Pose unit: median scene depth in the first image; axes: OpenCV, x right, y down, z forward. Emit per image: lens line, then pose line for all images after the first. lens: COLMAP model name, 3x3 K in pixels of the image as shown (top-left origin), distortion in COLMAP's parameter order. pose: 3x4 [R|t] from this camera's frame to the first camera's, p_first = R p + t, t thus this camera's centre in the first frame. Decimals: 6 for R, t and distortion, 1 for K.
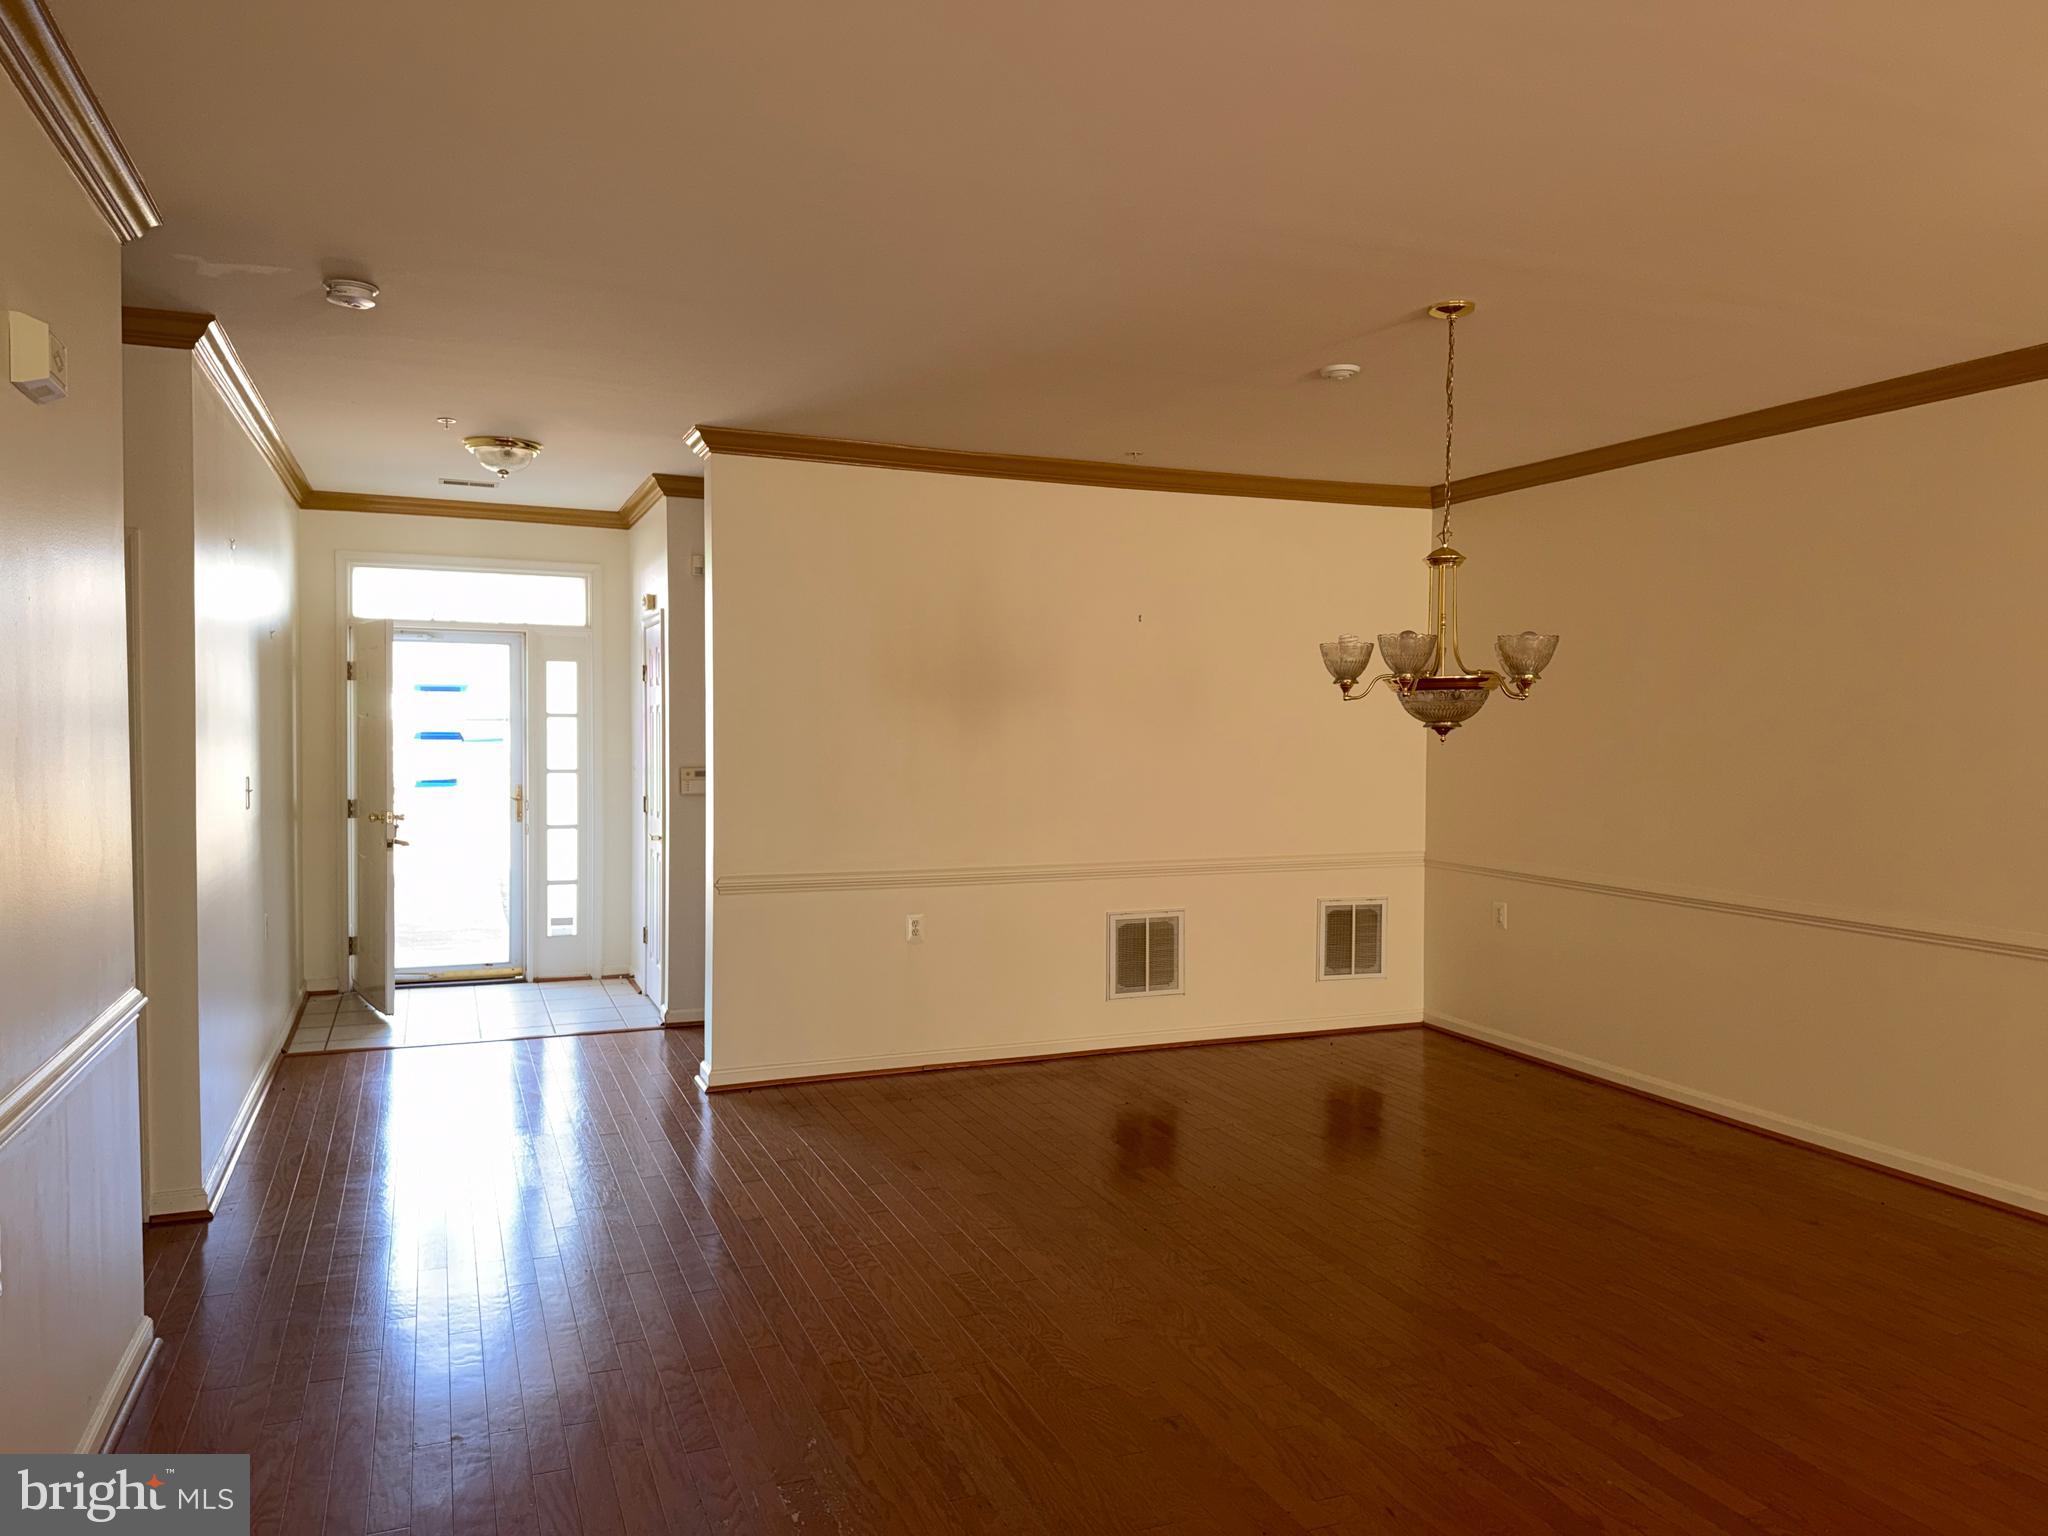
lens RADIAL K [[1434.1, 0, 1024.0], [0, 1434.1, 768.0], [0, 0, 1]] dist [0.084617, -0.092959]
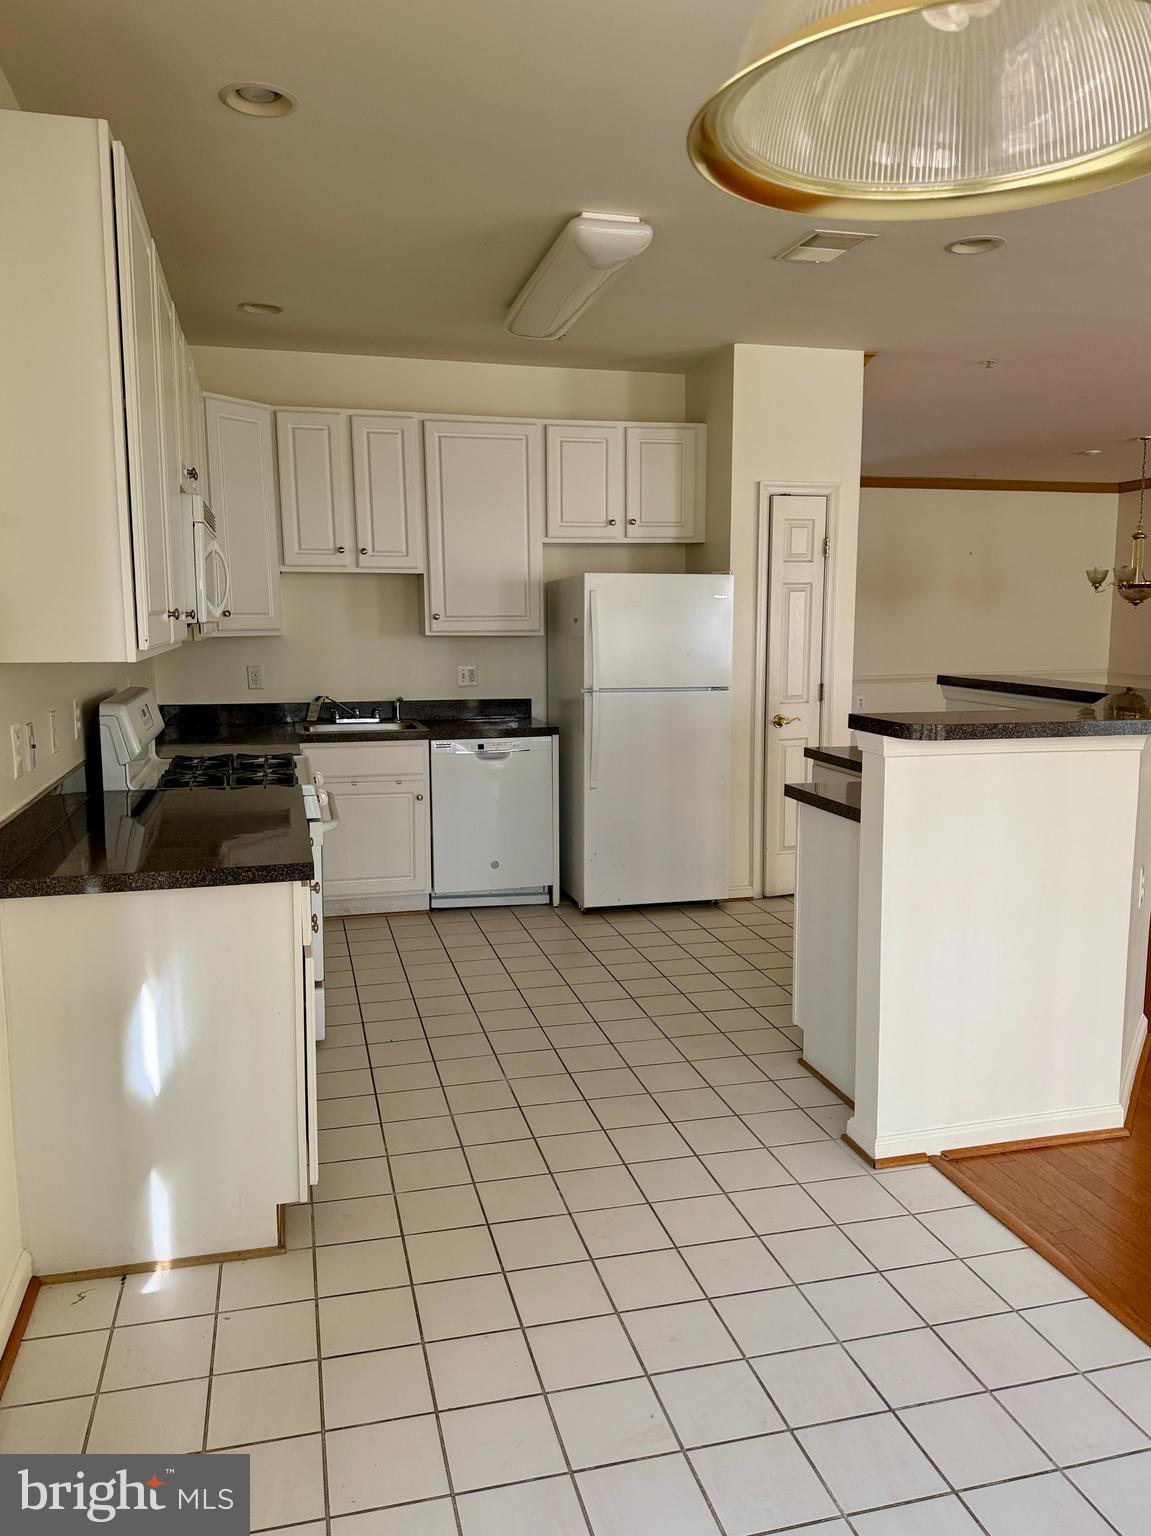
lens RADIAL K [[1113.0, 0, 575.5], [0, 1113.0, 768.0], [0, 0, 1]] dist [0.167760, -0.296830]
pose [[0.991743, 0.008992, -0.127928, -0.252753], [0.004126, 0.994785, 0.101915, 0.031016], [0.128178, -0.101601, 0.986533, -0.670957]]
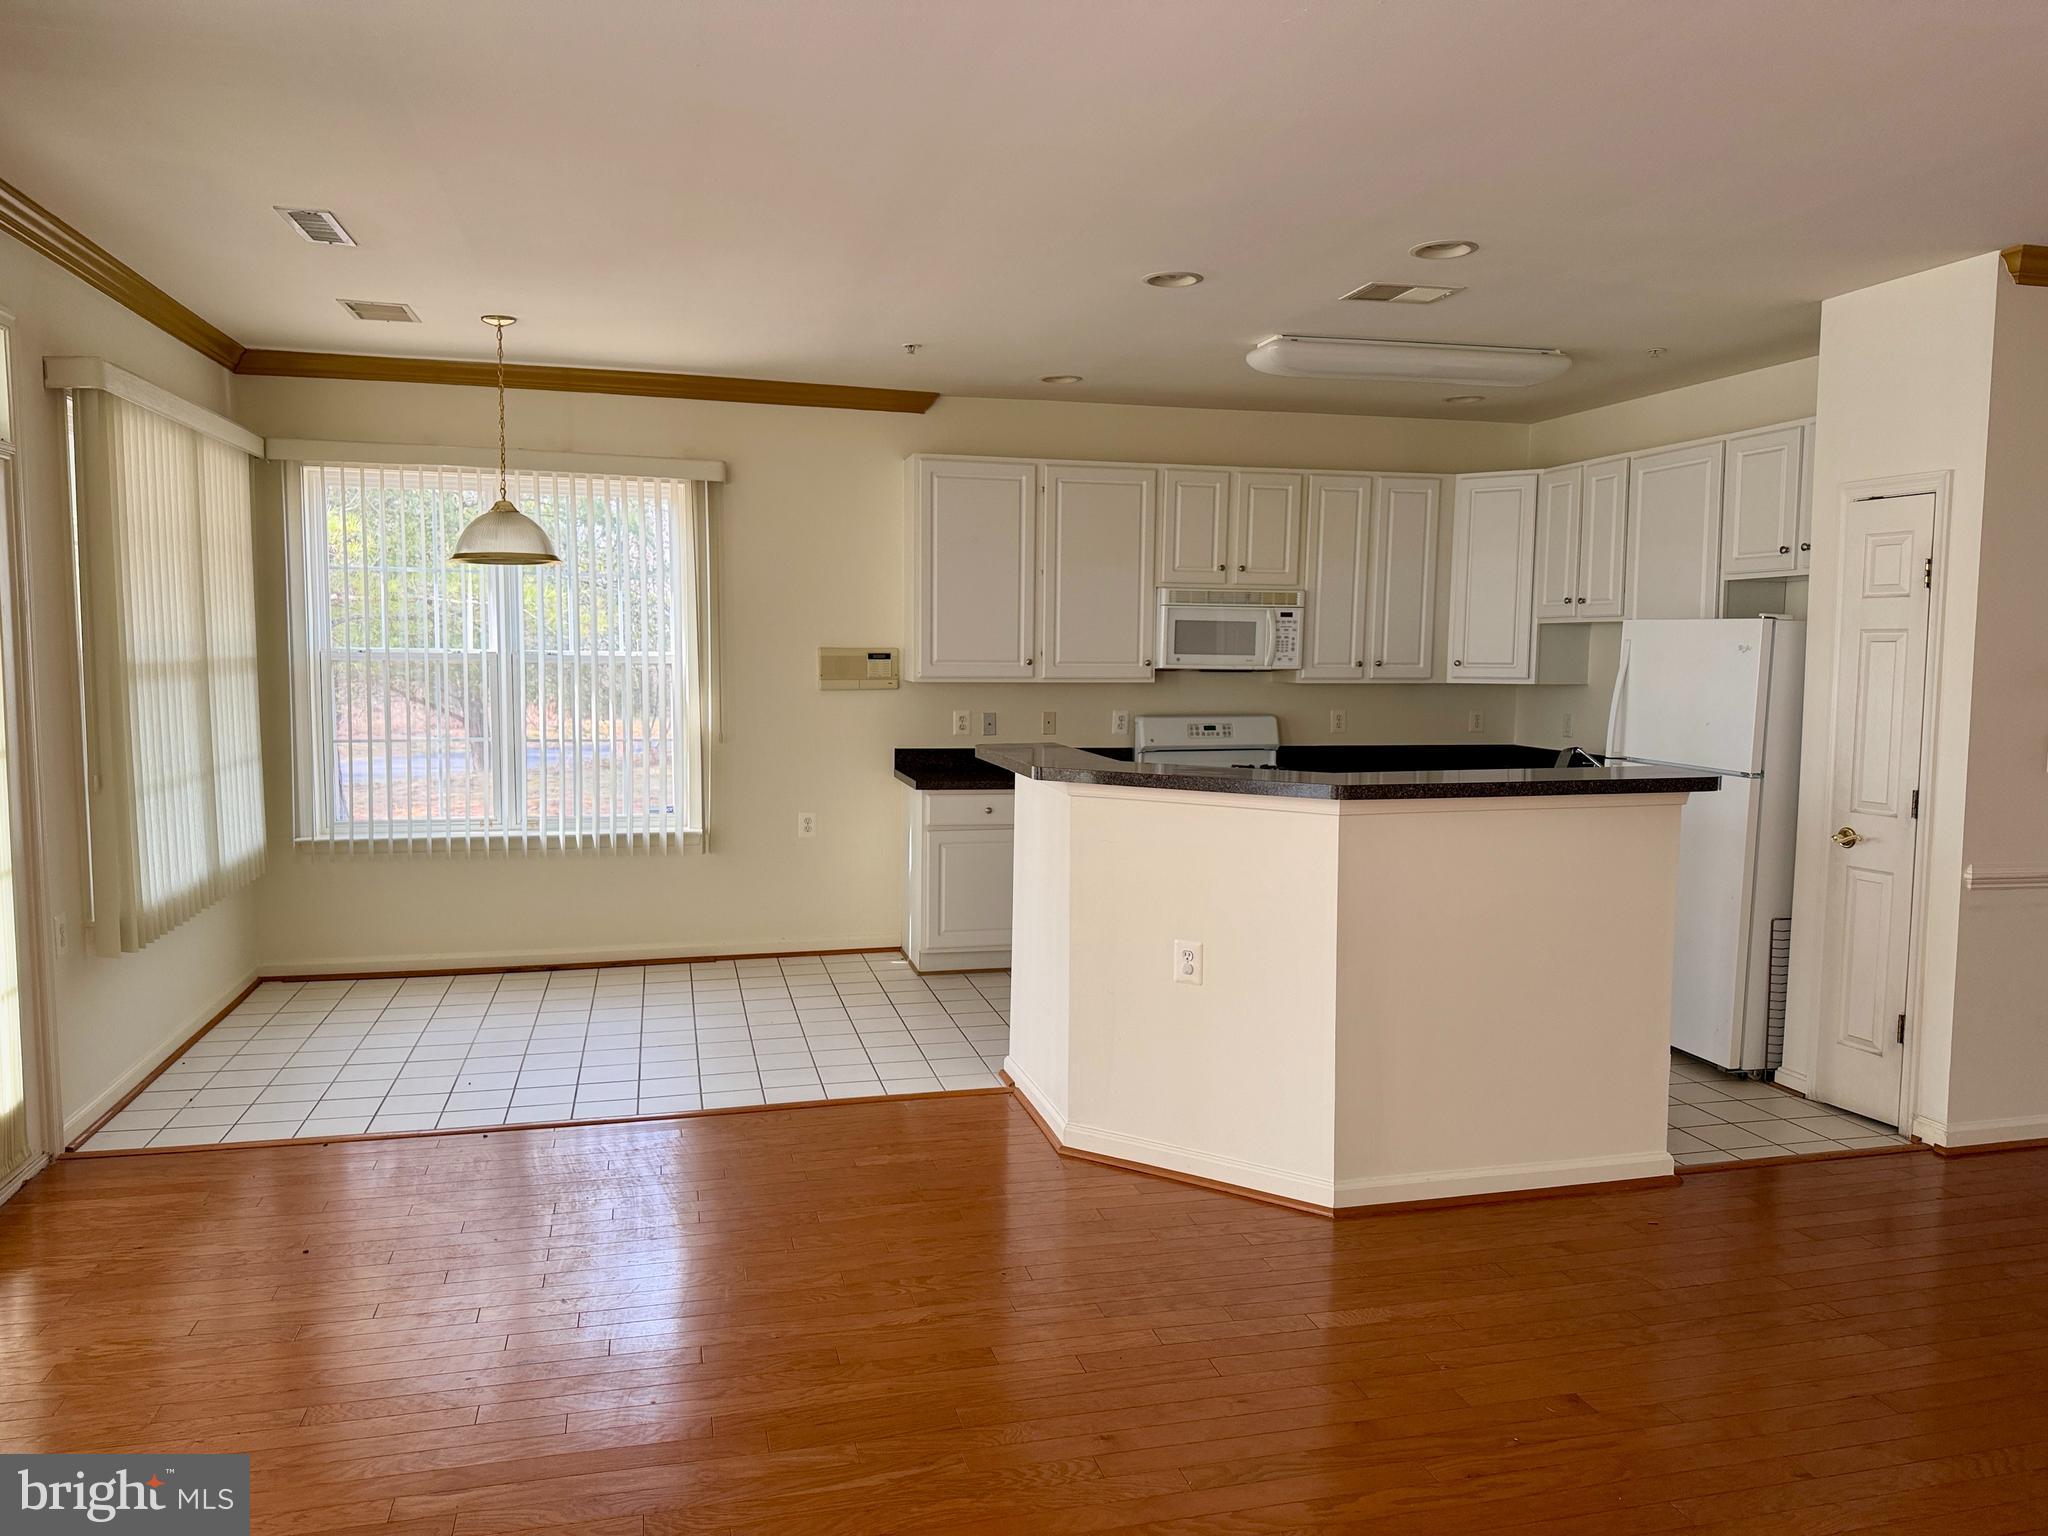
lens RADIAL K [[1426.9, 0, 1024.0], [0, 1426.9, 768.0], [0, 0, 1]] dist [0.154641, -0.258237]
pose [[-0.135906, 0.076773, -0.987743, 0.500276], [-0.045331, 0.995467, 0.083610, 0.008319], [0.989684, 0.056138, -0.131810, -0.159493]]
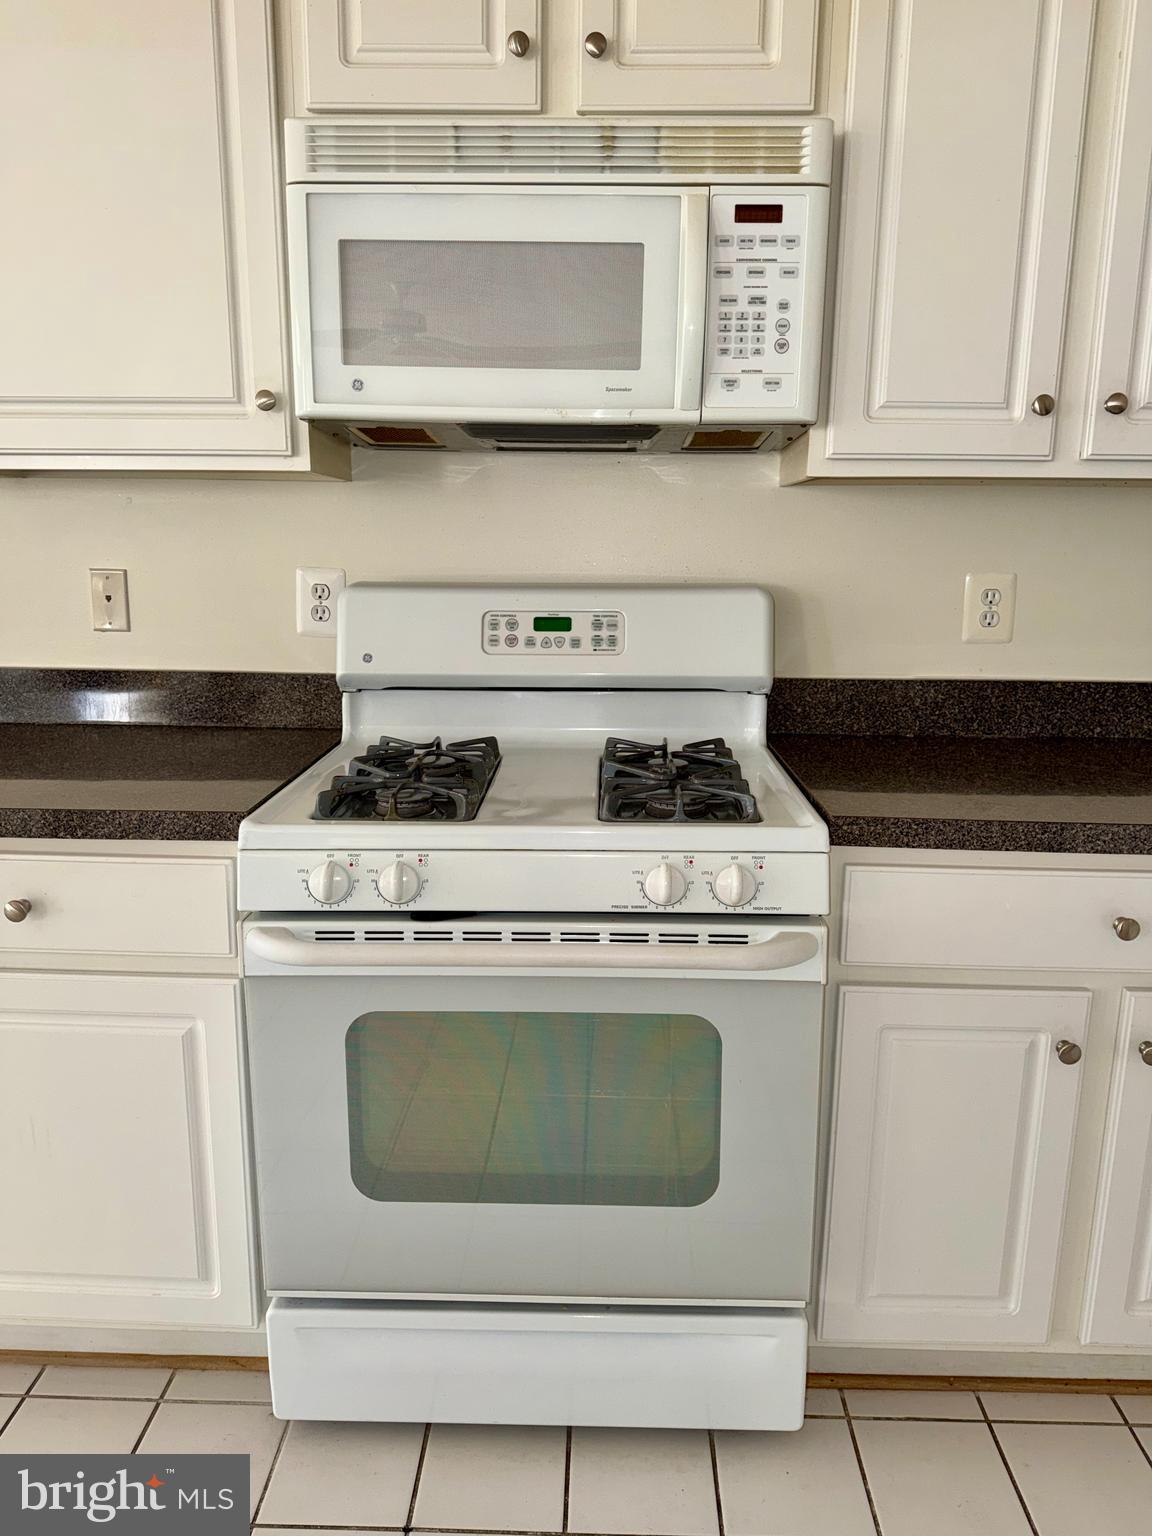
lens RADIAL K [[1113.0, 0, 576.0], [0, 1113.0, 768.0], [0, 0, 1]] dist [0.167760, -0.296830]
pose [[-0.395679, 0.172348, -0.902072, -0.281056], [-0.044439, 0.977490, 0.206249, 0.037522], [0.917313, 0.121695, -0.379113, -0.053998]]
